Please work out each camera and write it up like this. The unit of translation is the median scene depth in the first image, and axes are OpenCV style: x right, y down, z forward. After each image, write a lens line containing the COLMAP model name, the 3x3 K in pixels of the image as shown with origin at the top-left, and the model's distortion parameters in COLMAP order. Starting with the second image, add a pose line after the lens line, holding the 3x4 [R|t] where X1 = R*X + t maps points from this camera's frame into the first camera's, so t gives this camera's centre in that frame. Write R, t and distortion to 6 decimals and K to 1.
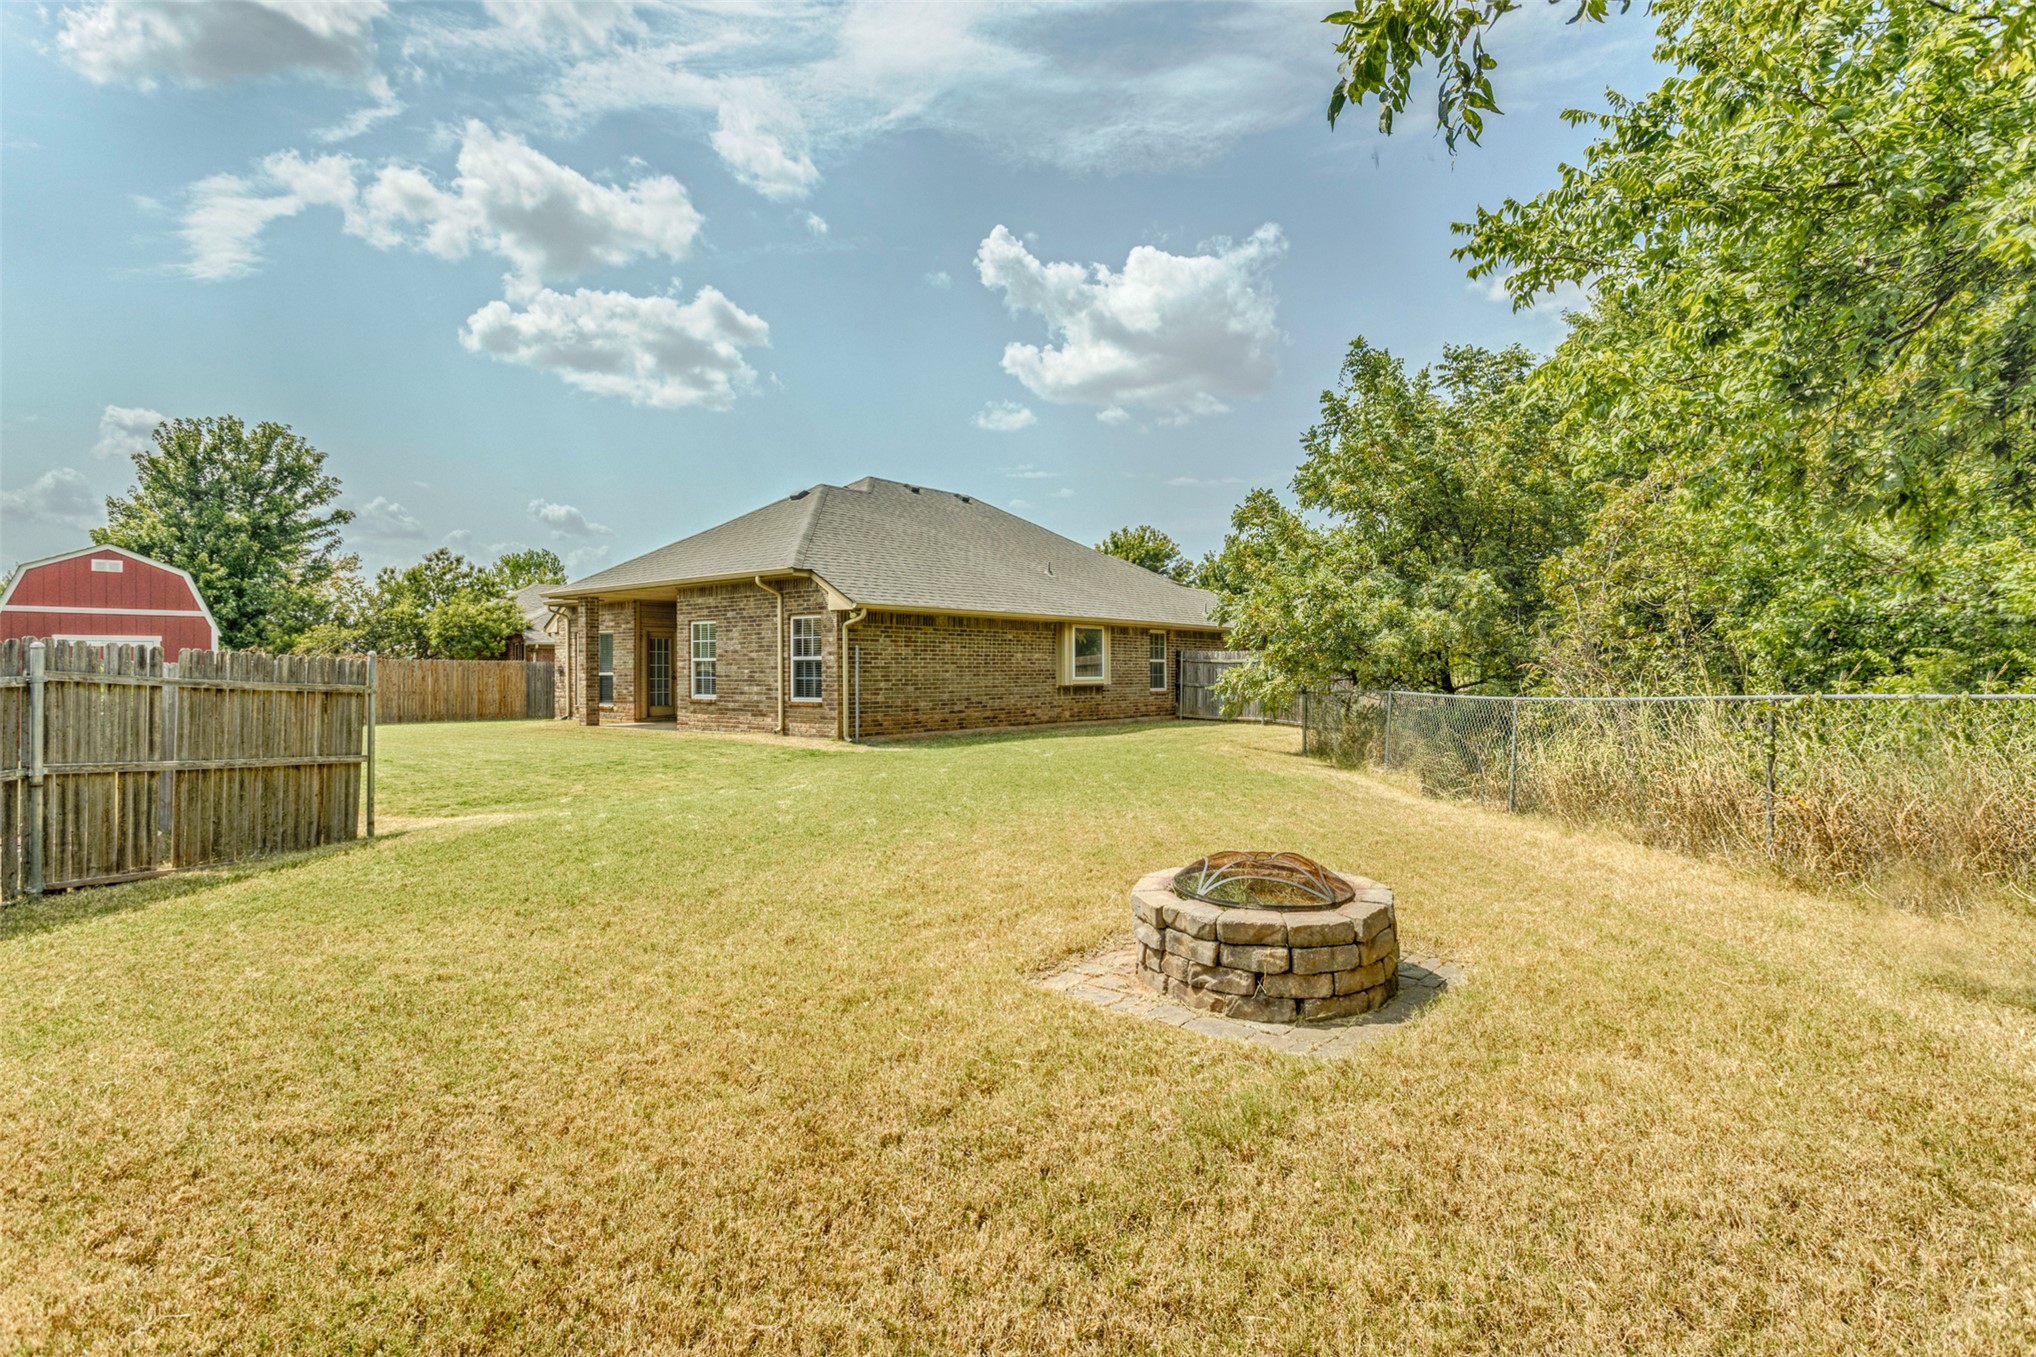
lens RADIAL K [[1017.9, 0, 1018.0], [0, 1017.9, 669.9], [0, 0, 1]] dist [0.000306, 0.000029]
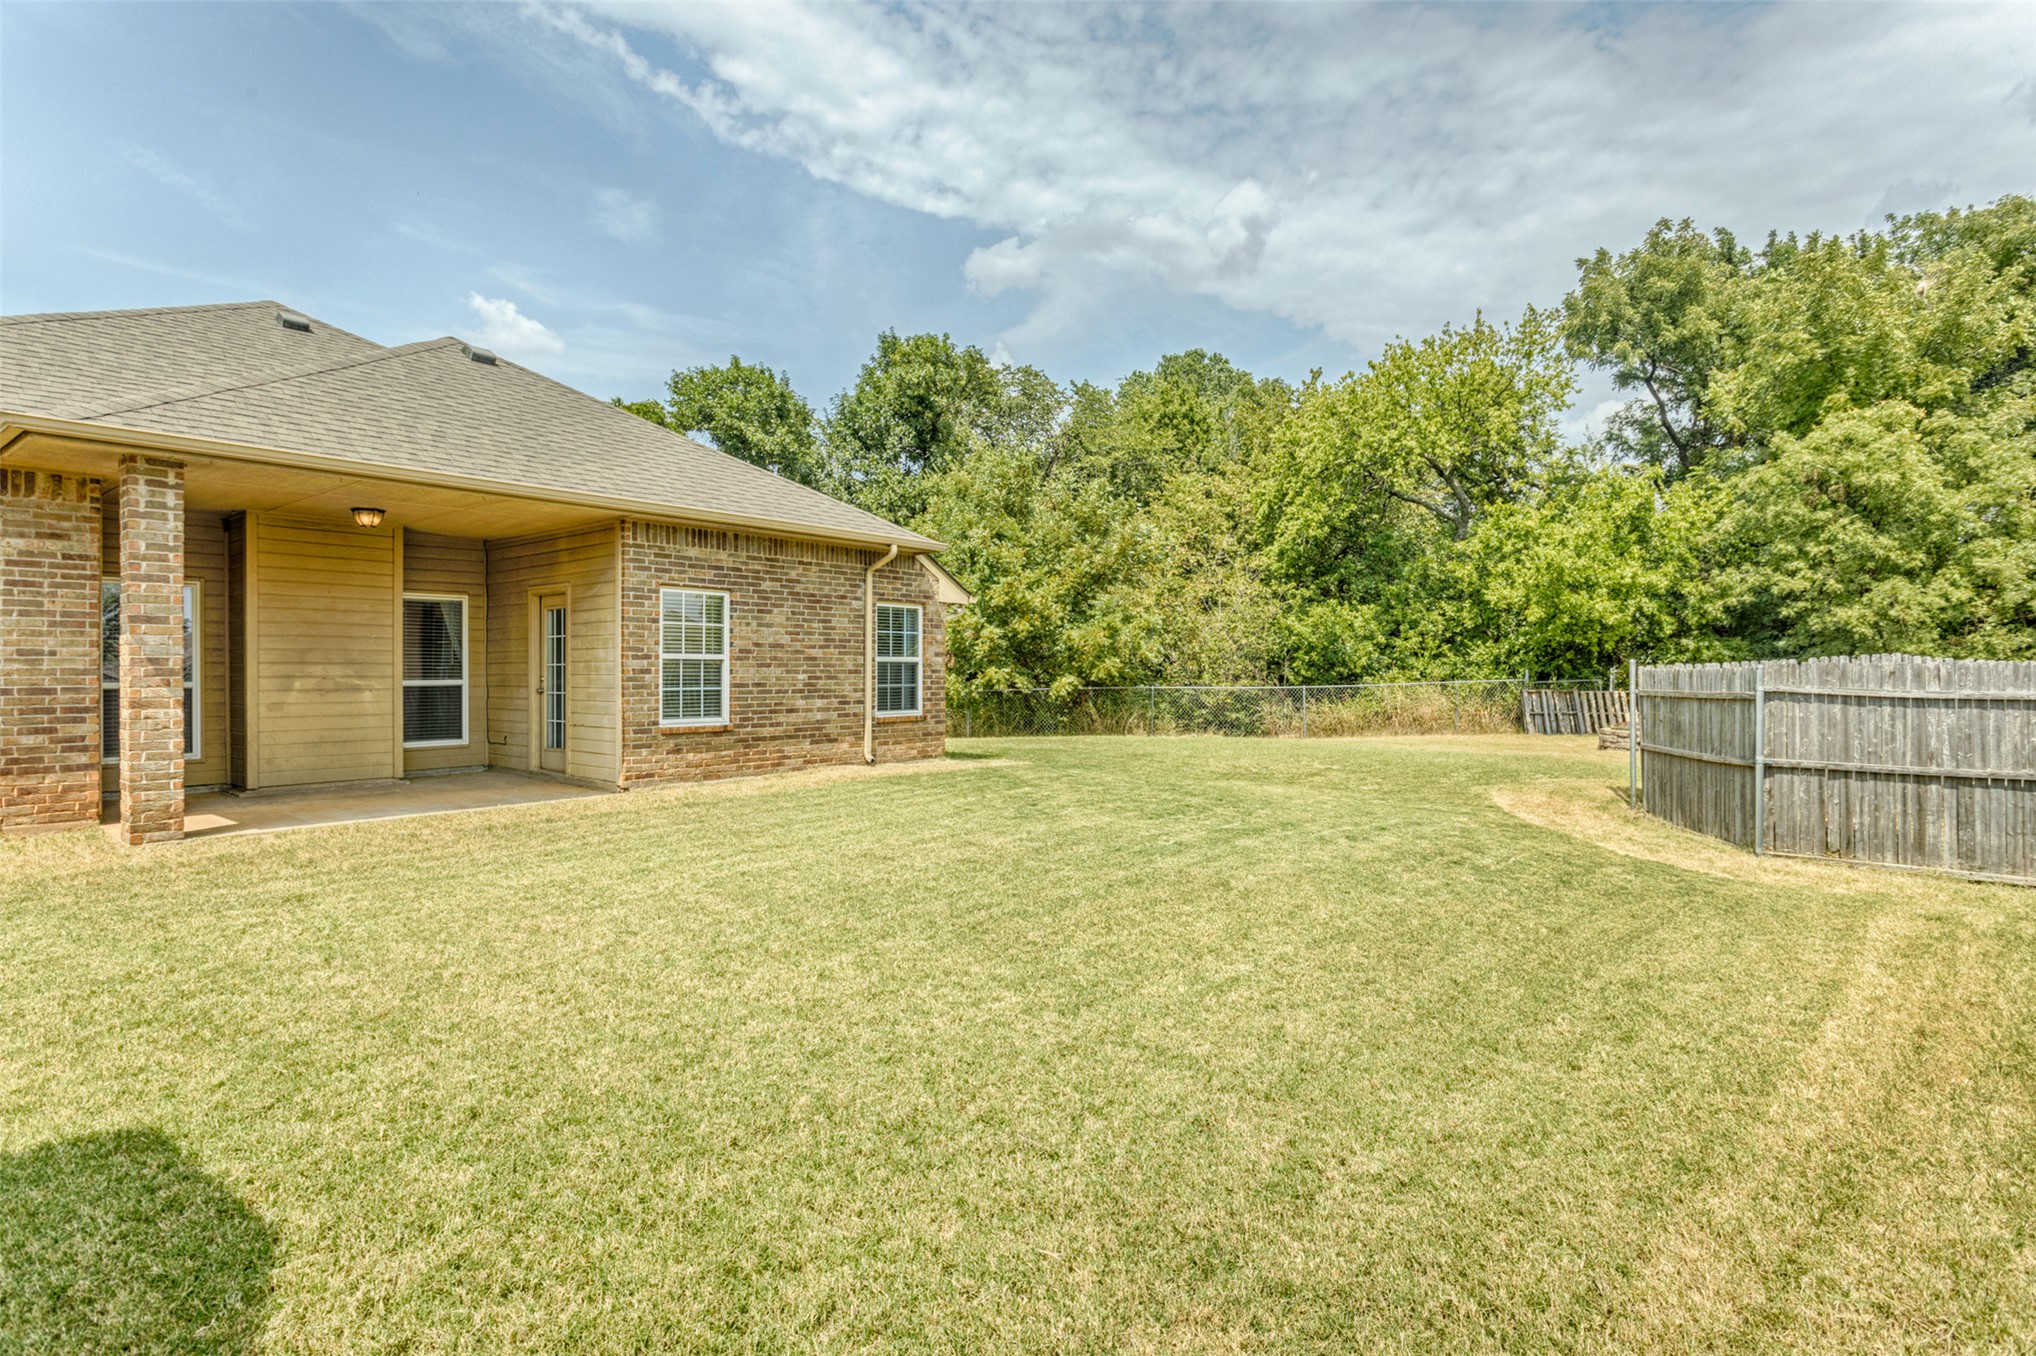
lens RADIAL K [[1017.9, 0, 1018.0], [0, 1017.9, 678.3], [0, 0, 1]] dist [0.000306, 0.000029]
pose [[-0.001039, -0.001983, 0.999997, -0.948282], [0.002266, 0.999995, 0.001986, 0.001313], [-0.999997, 0.002268, -0.001035, 0.887676]]
